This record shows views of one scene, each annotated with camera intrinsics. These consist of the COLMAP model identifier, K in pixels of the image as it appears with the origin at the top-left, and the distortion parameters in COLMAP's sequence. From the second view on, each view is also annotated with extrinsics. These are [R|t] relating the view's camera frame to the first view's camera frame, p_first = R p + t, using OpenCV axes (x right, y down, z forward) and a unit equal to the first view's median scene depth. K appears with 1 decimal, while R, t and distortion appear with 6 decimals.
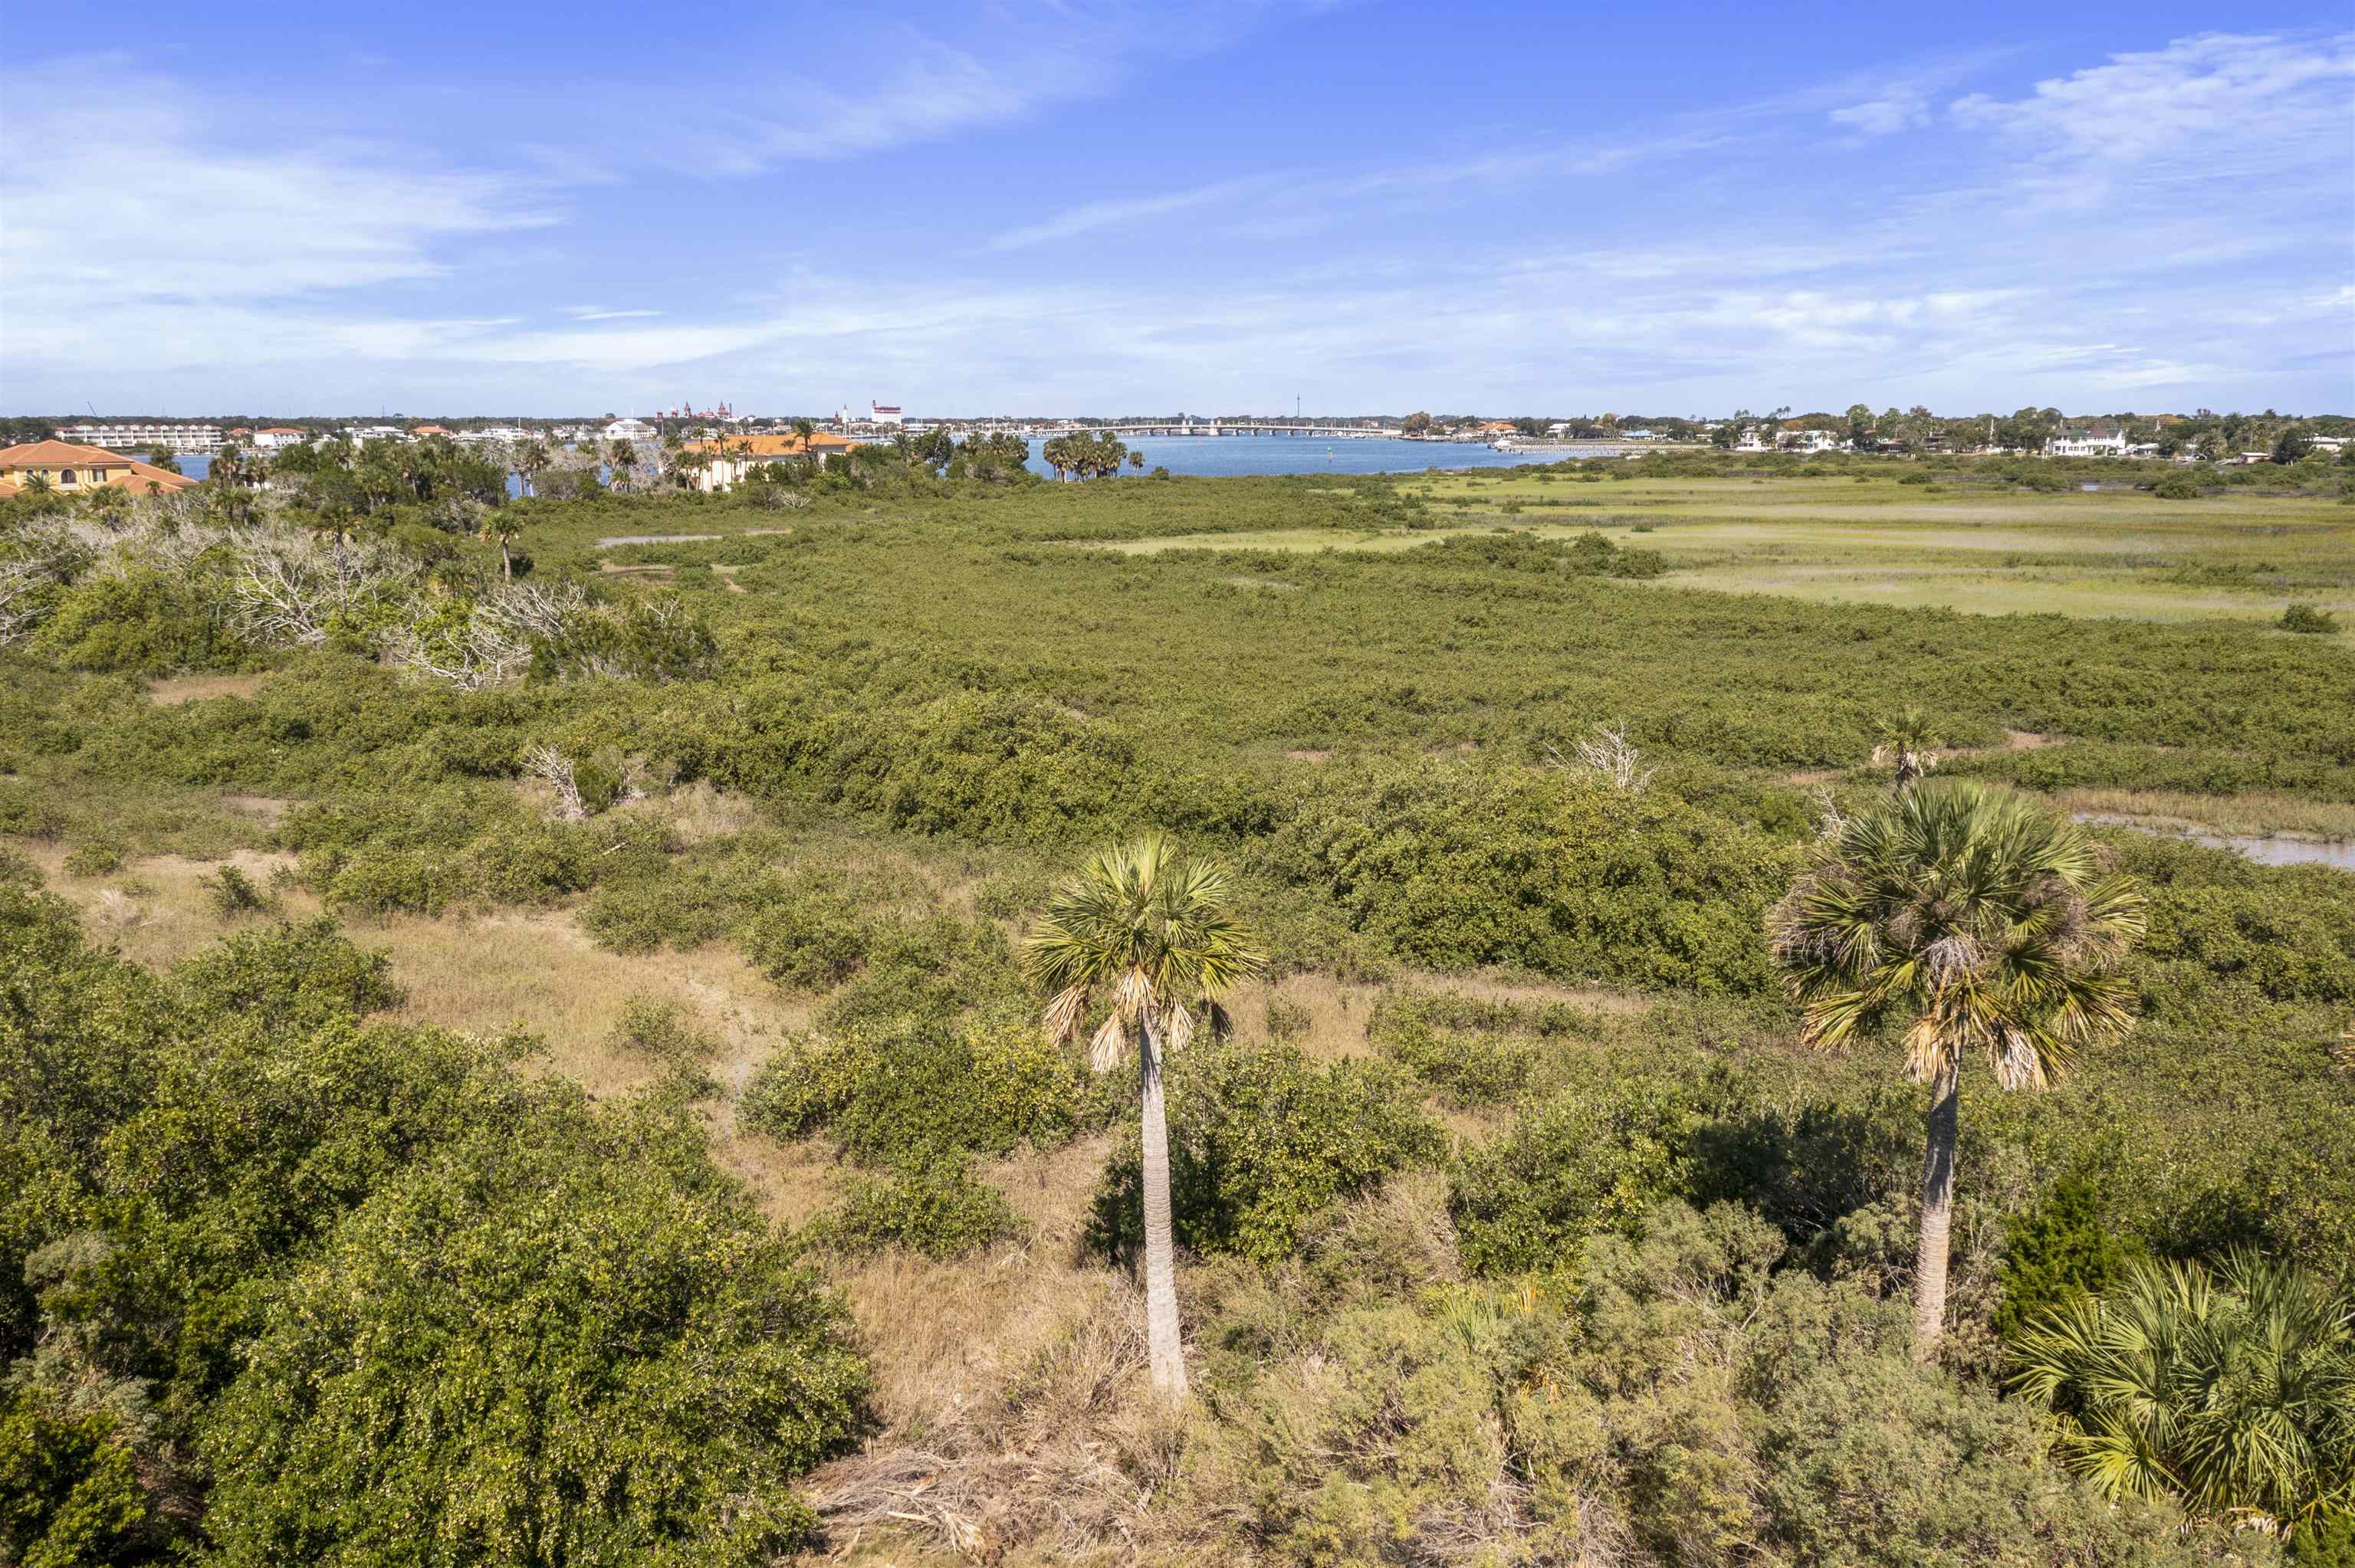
lens RADIAL K [[1887.0, 0, 1177.5], [0, 1887.0, 784.0], [0, 0, 1]] dist [-0.012432, 0.011080]
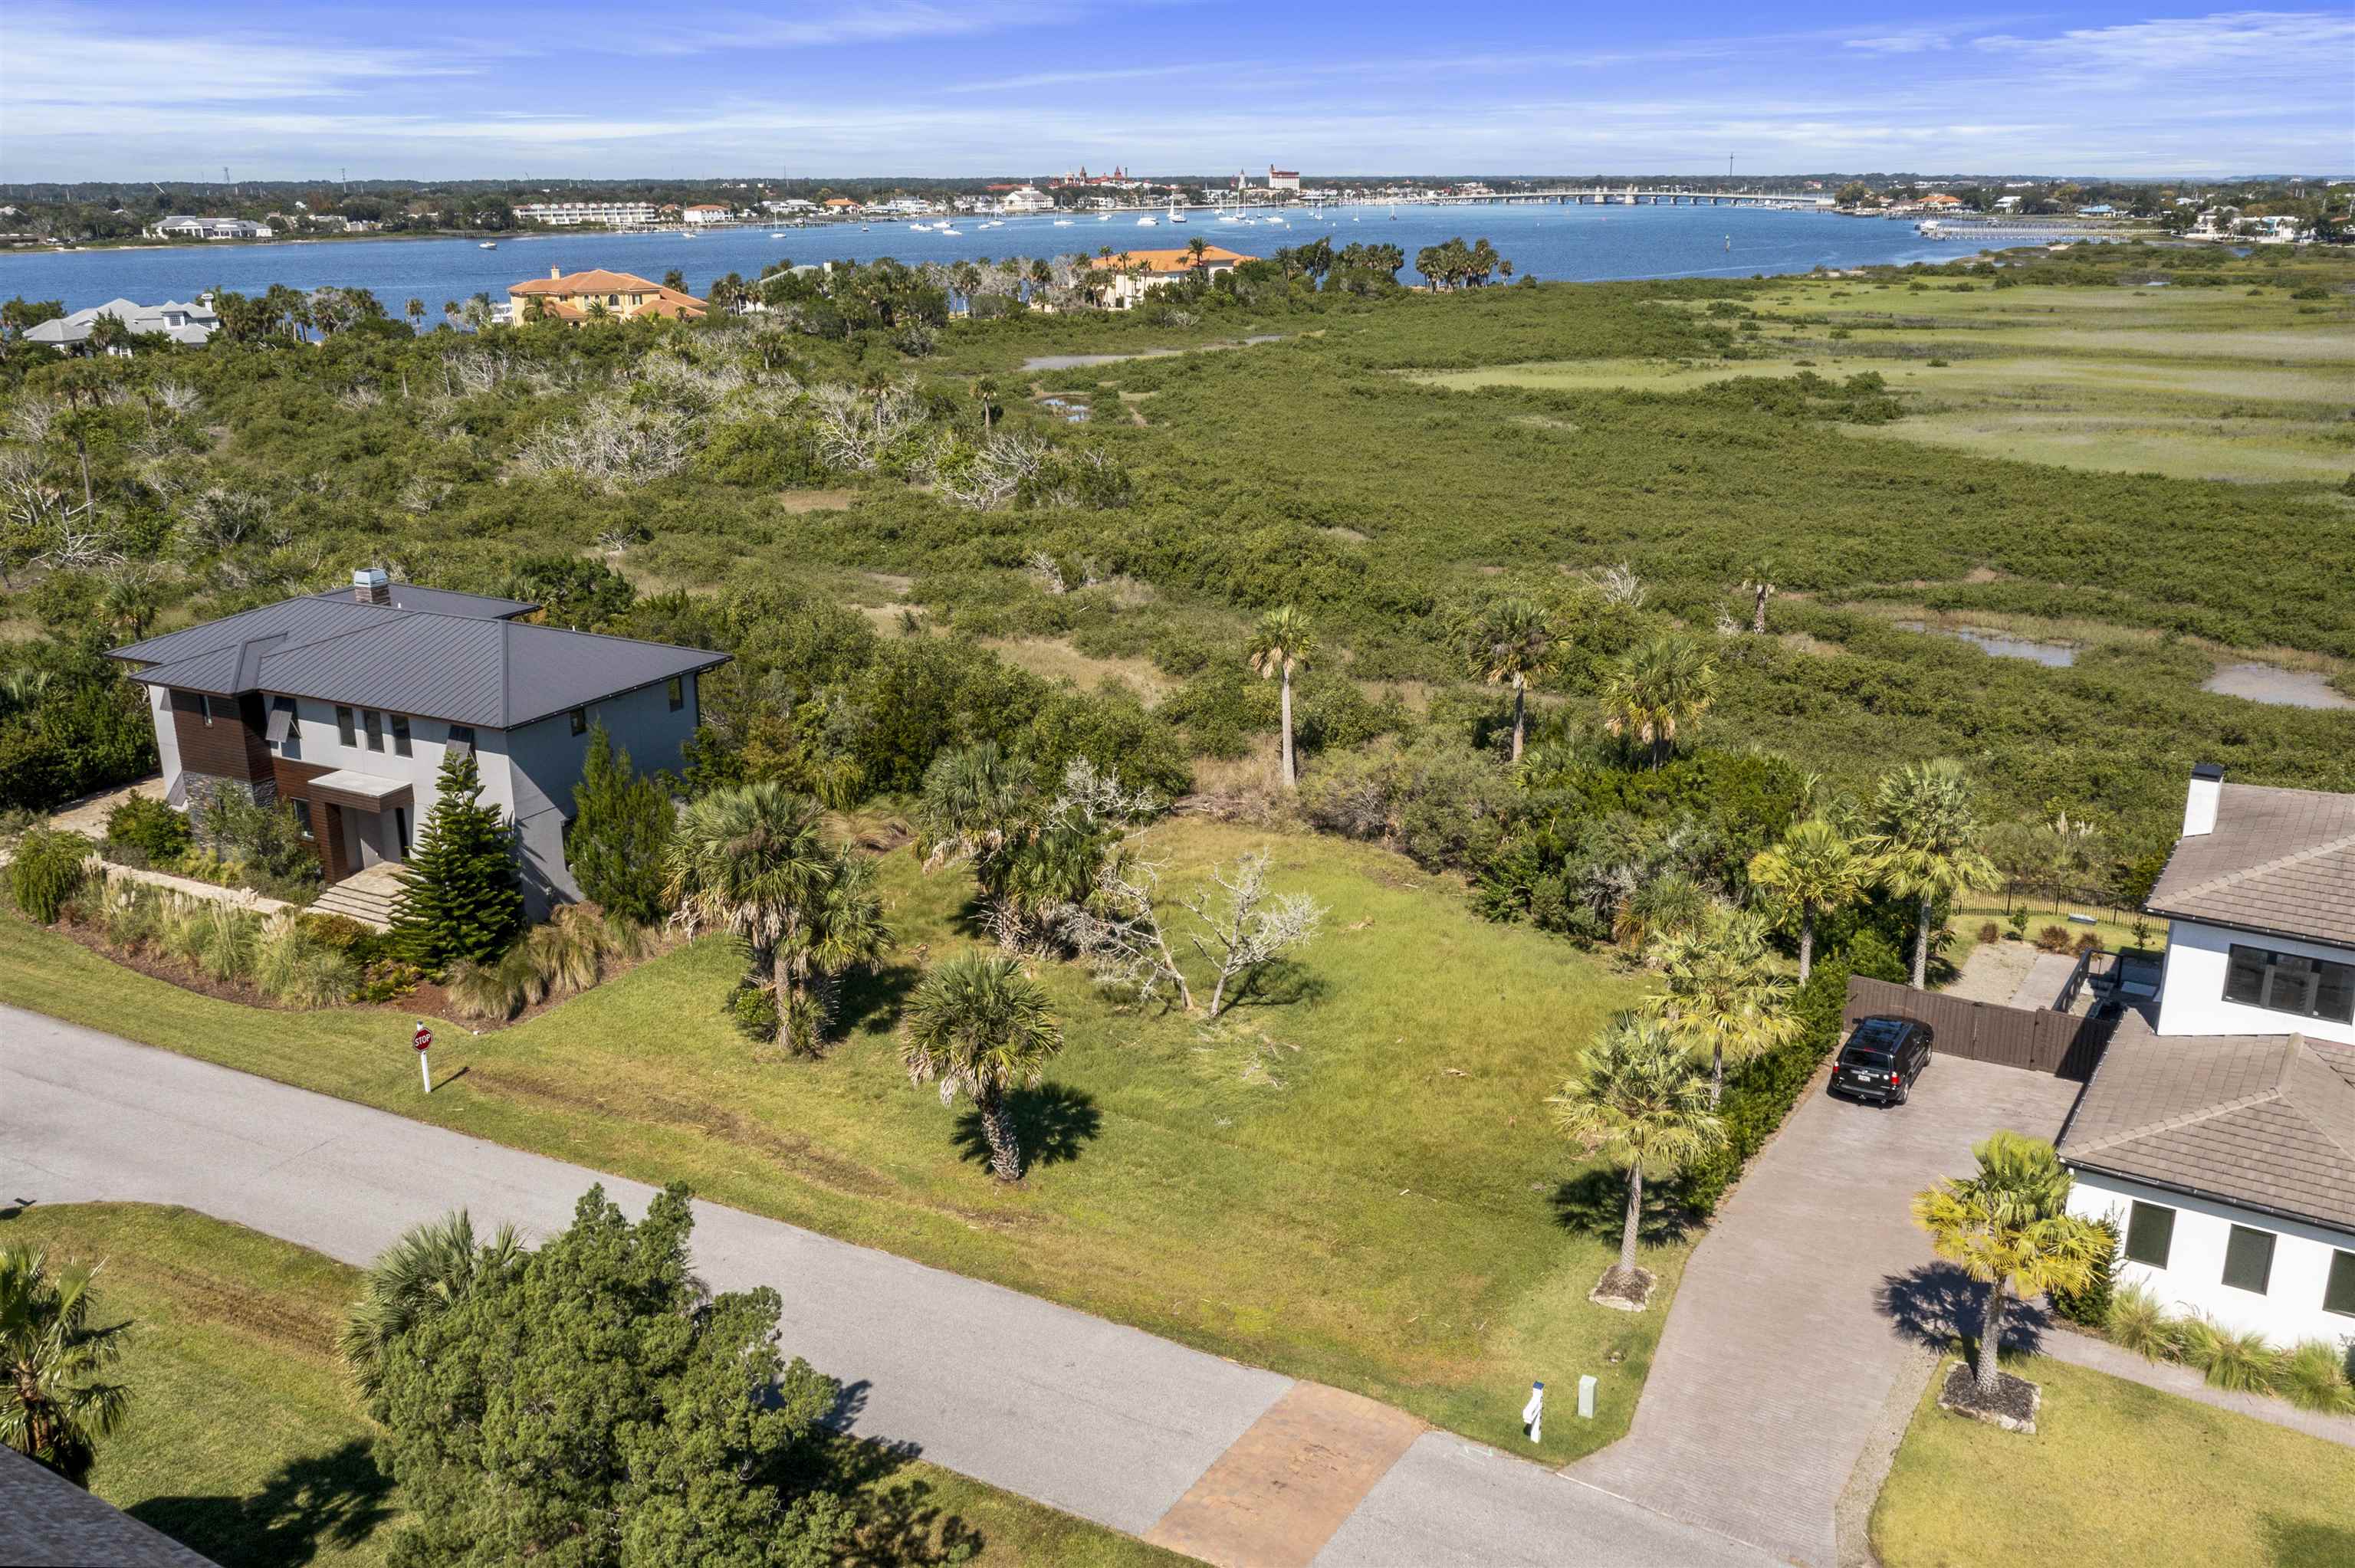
lens RADIAL K [[1968.0, 0, 1177.5], [0, 1968.0, 784.0], [0, 0, 1]] dist [-0.014250, 0.006882]
pose [[0.979416, 0.055561, -0.194055, 0.110122], [-0.034144, 0.993119, 0.112020, -0.009497], [0.198944, -0.103088, 0.974574, -0.543359]]
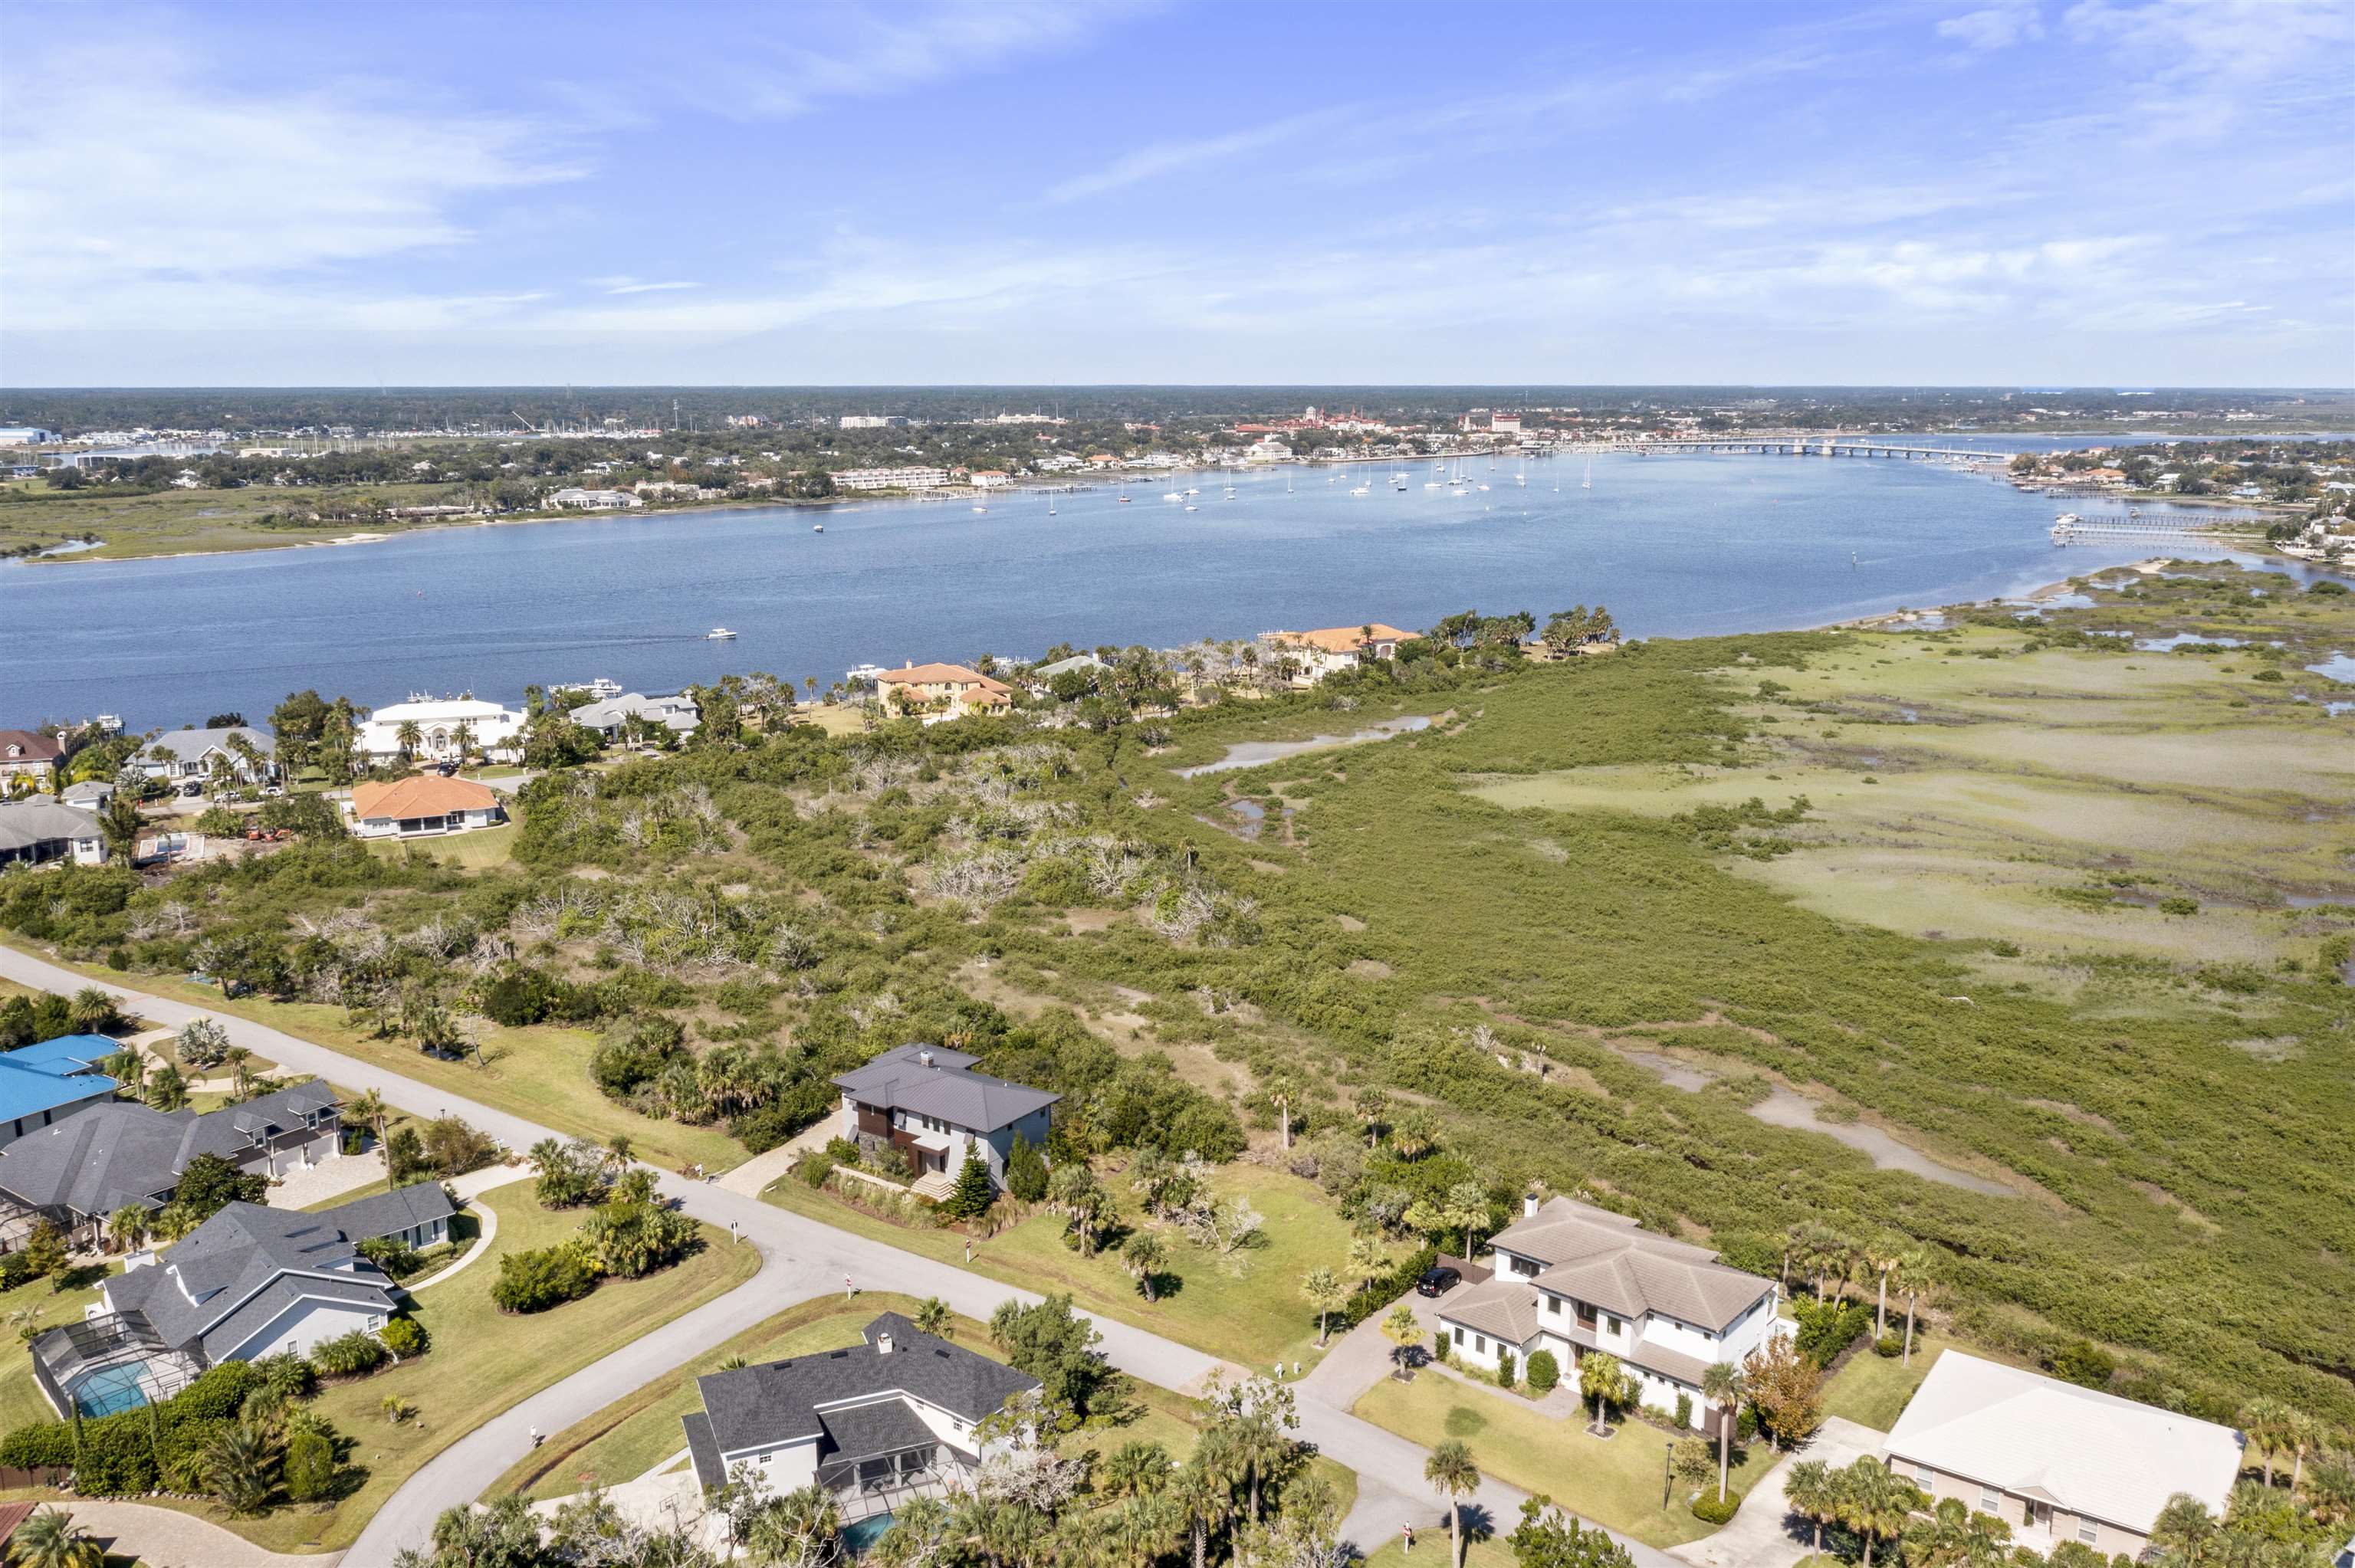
lens RADIAL K [[1887.0, 0, 1177.5], [0, 1887.0, 784.0], [0, 0, 1]] dist [-0.012432, 0.011080]
pose [[0.946813, 0.069802, -0.314122, 0.453459], [-0.064857, 0.997551, 0.026181, -0.318697], [0.315180, -0.004415, 0.949022, -1.536035]]
